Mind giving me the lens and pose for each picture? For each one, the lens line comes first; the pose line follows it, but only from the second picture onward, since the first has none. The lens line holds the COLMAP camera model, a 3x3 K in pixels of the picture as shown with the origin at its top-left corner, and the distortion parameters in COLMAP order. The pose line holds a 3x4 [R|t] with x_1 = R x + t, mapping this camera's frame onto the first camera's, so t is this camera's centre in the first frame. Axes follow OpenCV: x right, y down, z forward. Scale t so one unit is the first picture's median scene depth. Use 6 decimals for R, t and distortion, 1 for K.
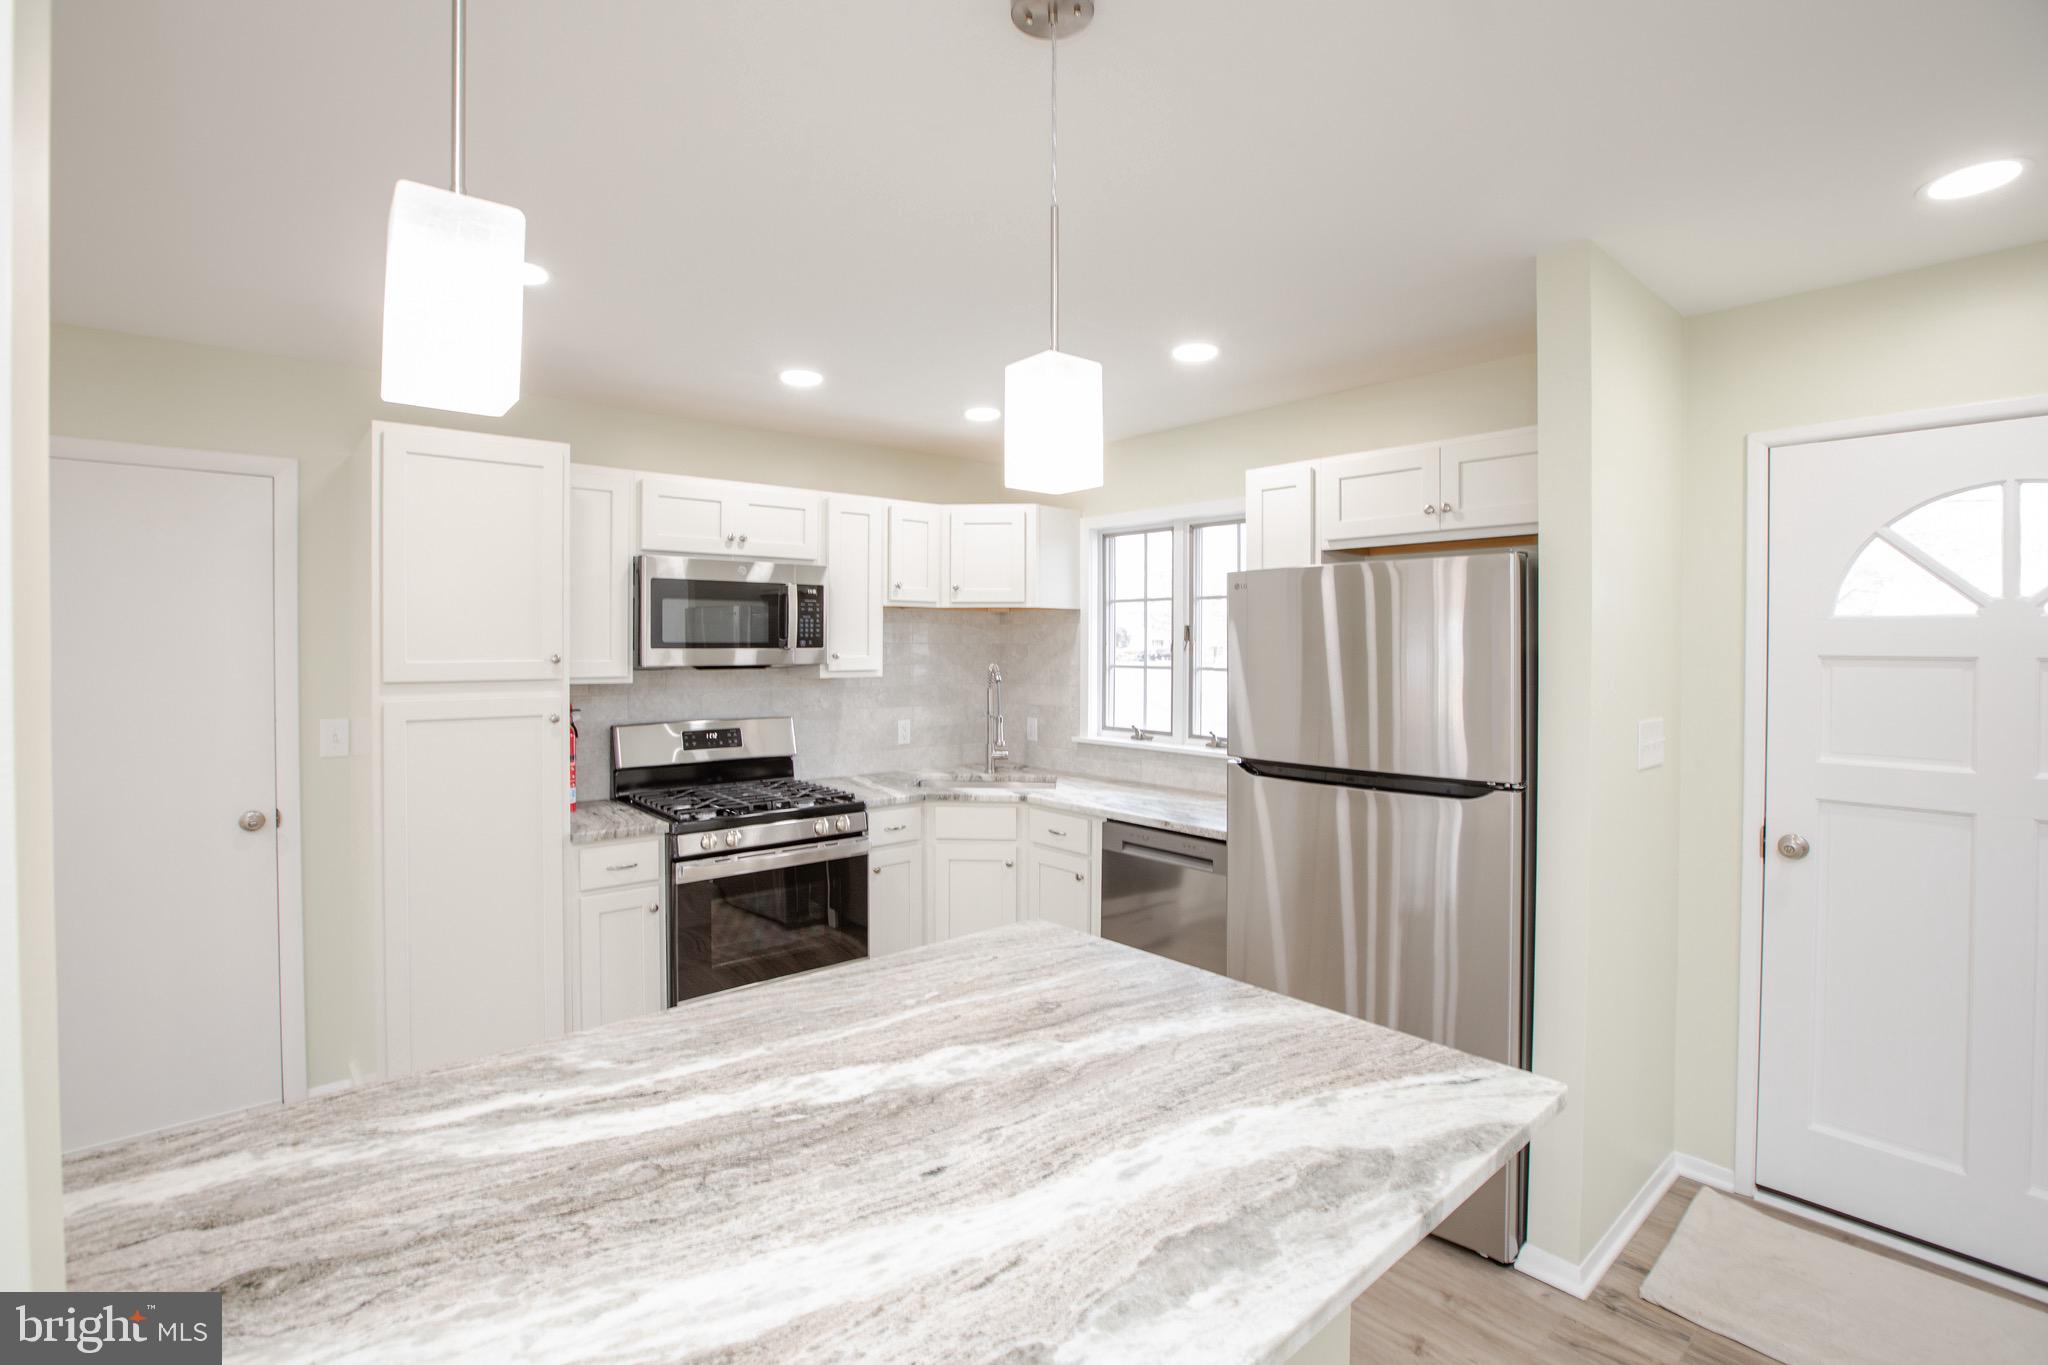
lens RADIAL K [[943.2, 0, 1016.7], [0, 943.2, 654.1], [0, 0, 1]] dist [-0.047939, 0.015106]
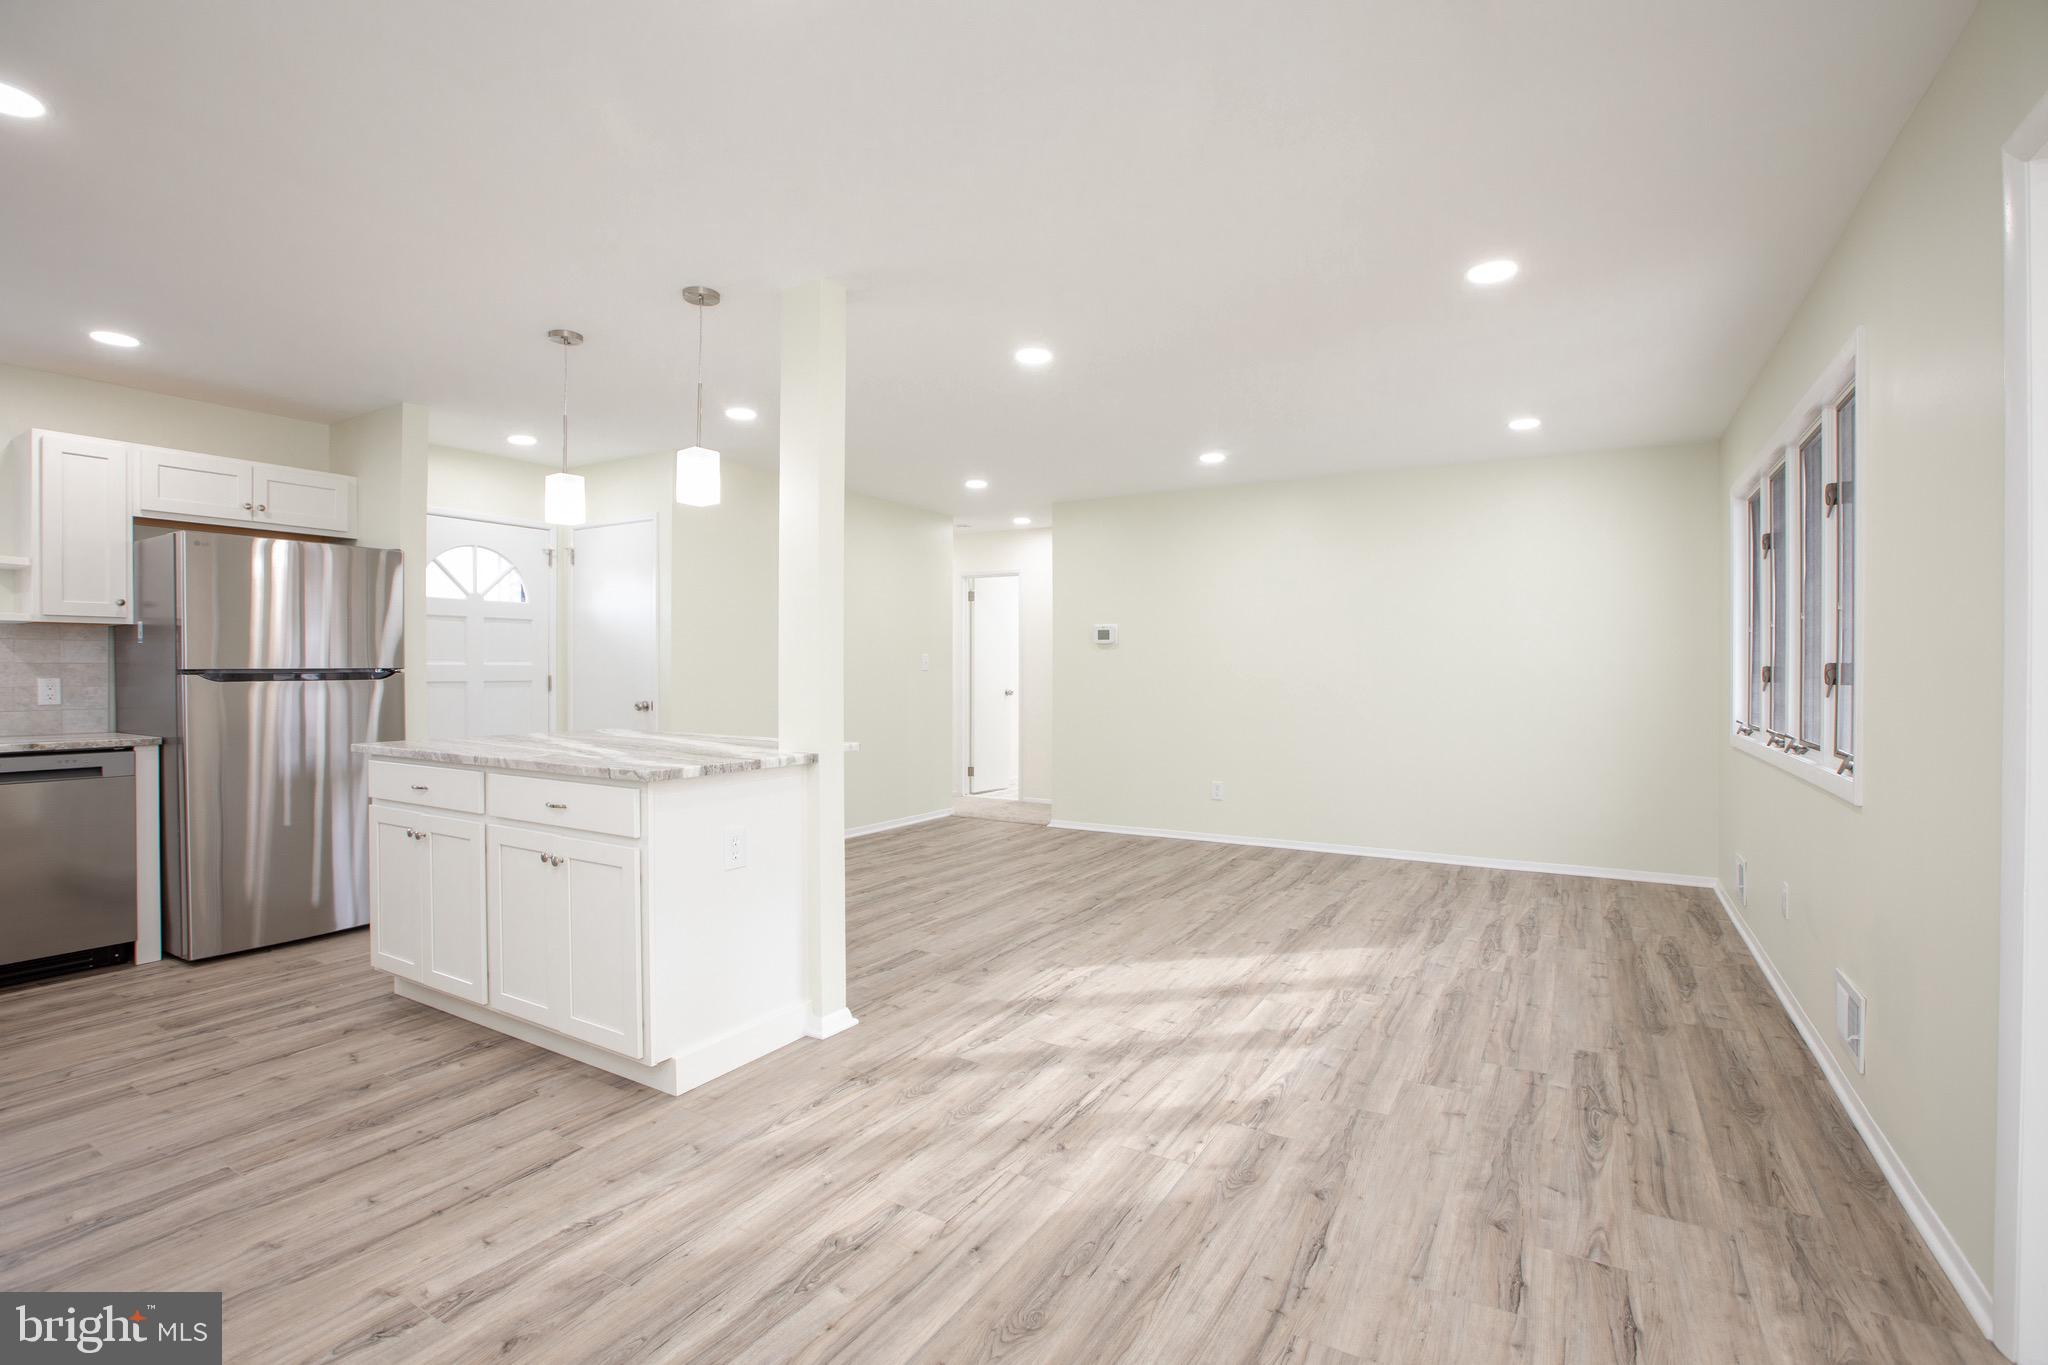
lens RADIAL K [[943.2, 0, 1016.5], [0, 943.2, 715.0], [0, 0, 1]] dist [-0.047939, 0.015106]
pose [[-0.300610, -0.045959, 0.952639, -1.121128], [0.007720, 0.998688, 0.050617, 0.095263], [-0.953716, 0.022570, -0.299861, 0.221454]]
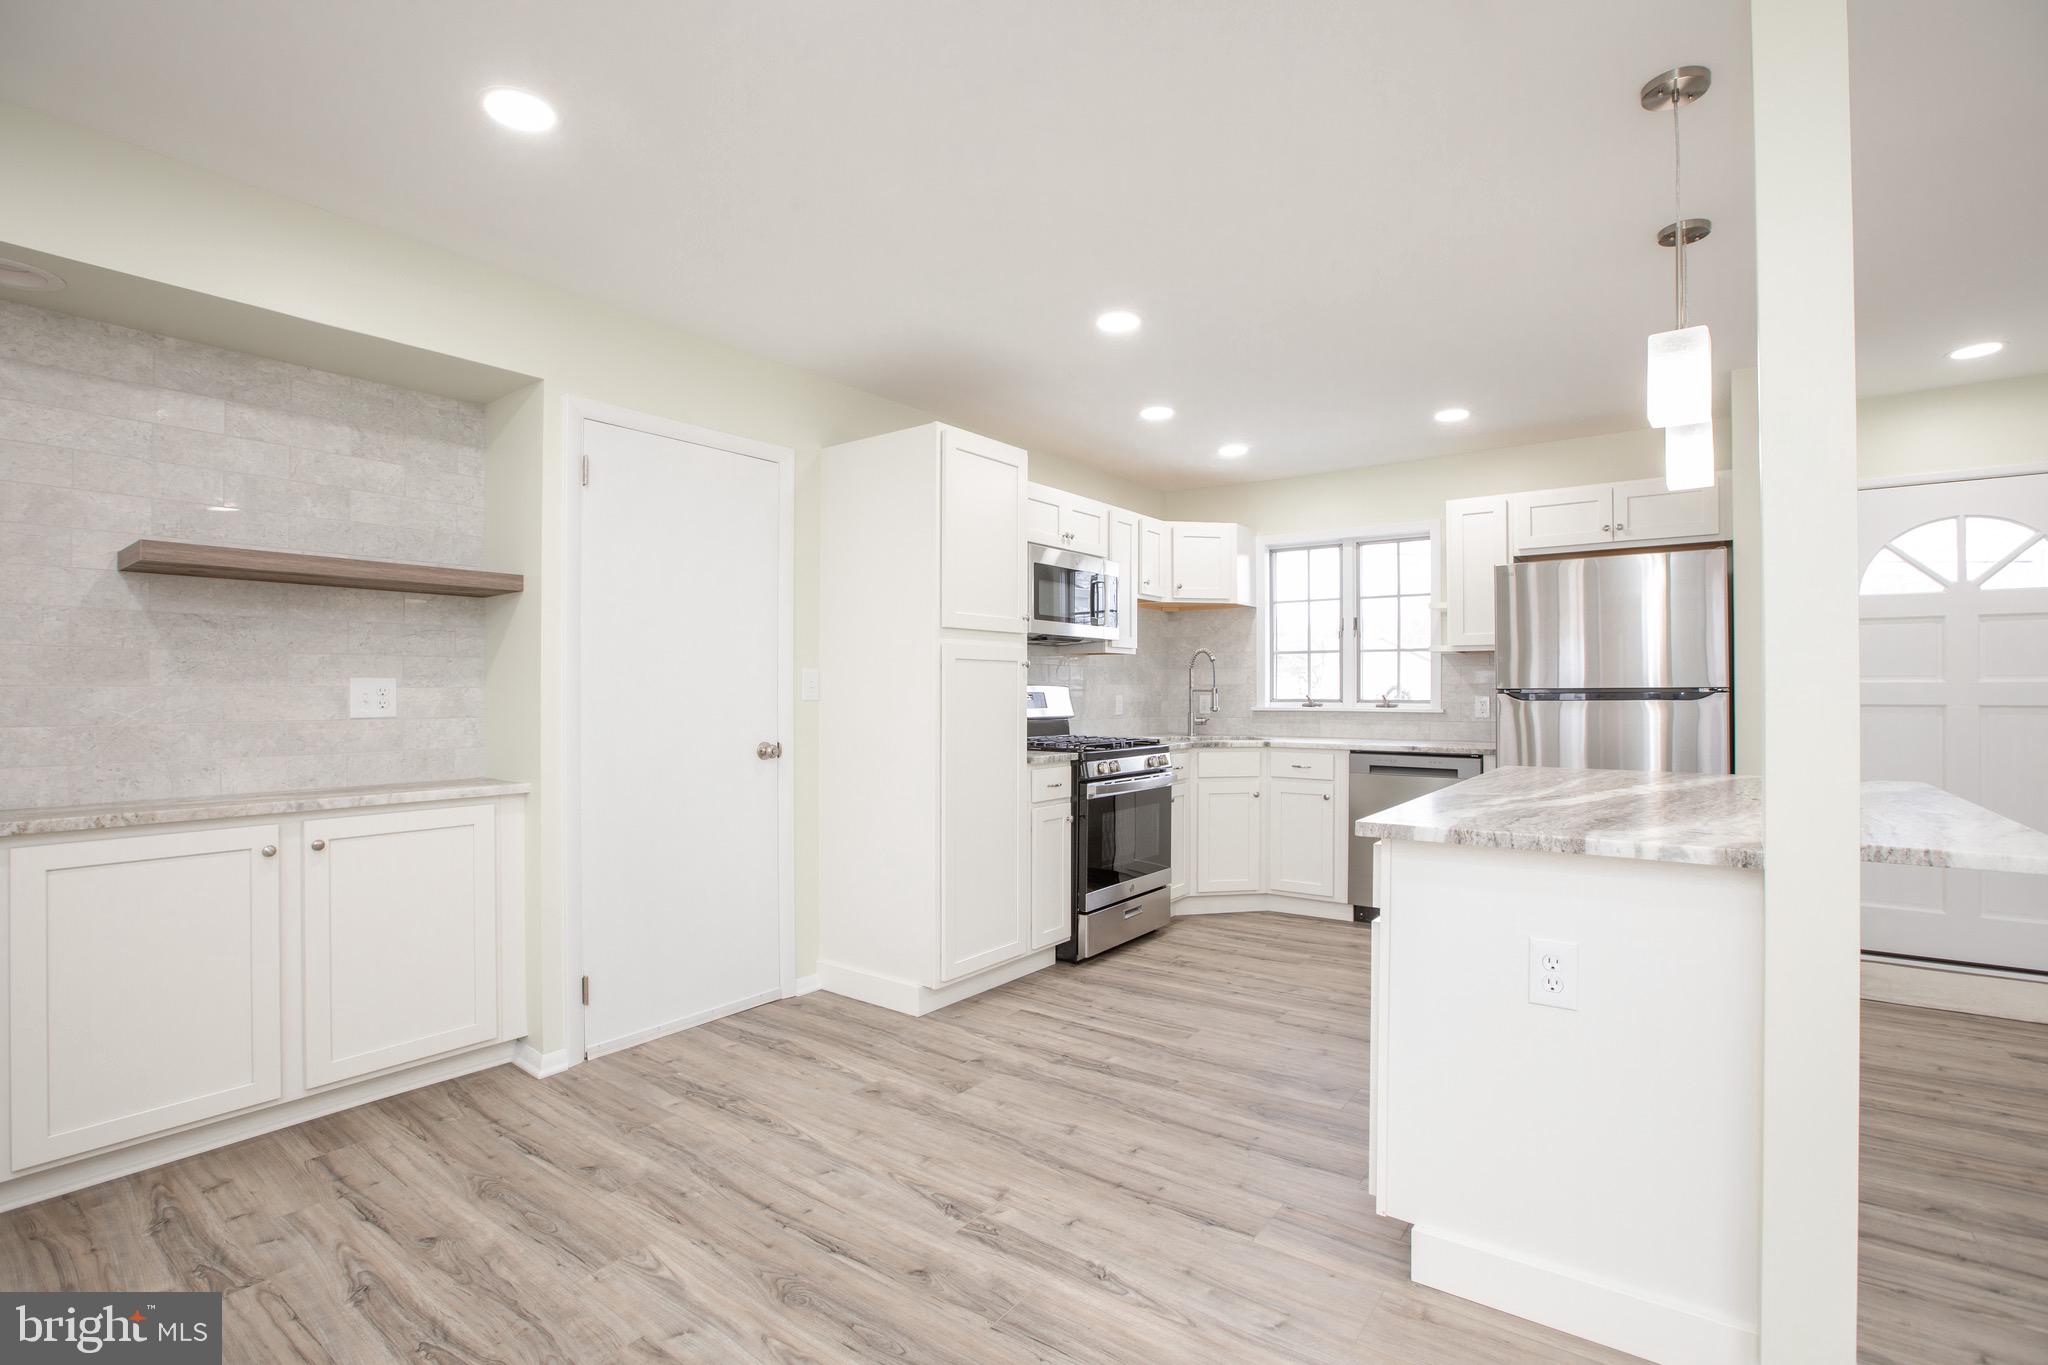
lens RADIAL K [[943.2, 0, 1036.7], [0, 943.2, 676.7], [0, 0, 1]] dist [-0.047939, 0.015106]
pose [[0.976022, 0.002575, 0.217658, -0.656732], [0.002929, 0.999684, -0.024957, 0.102009], [-0.217654, 0.024996, 0.975706, -0.230285]]
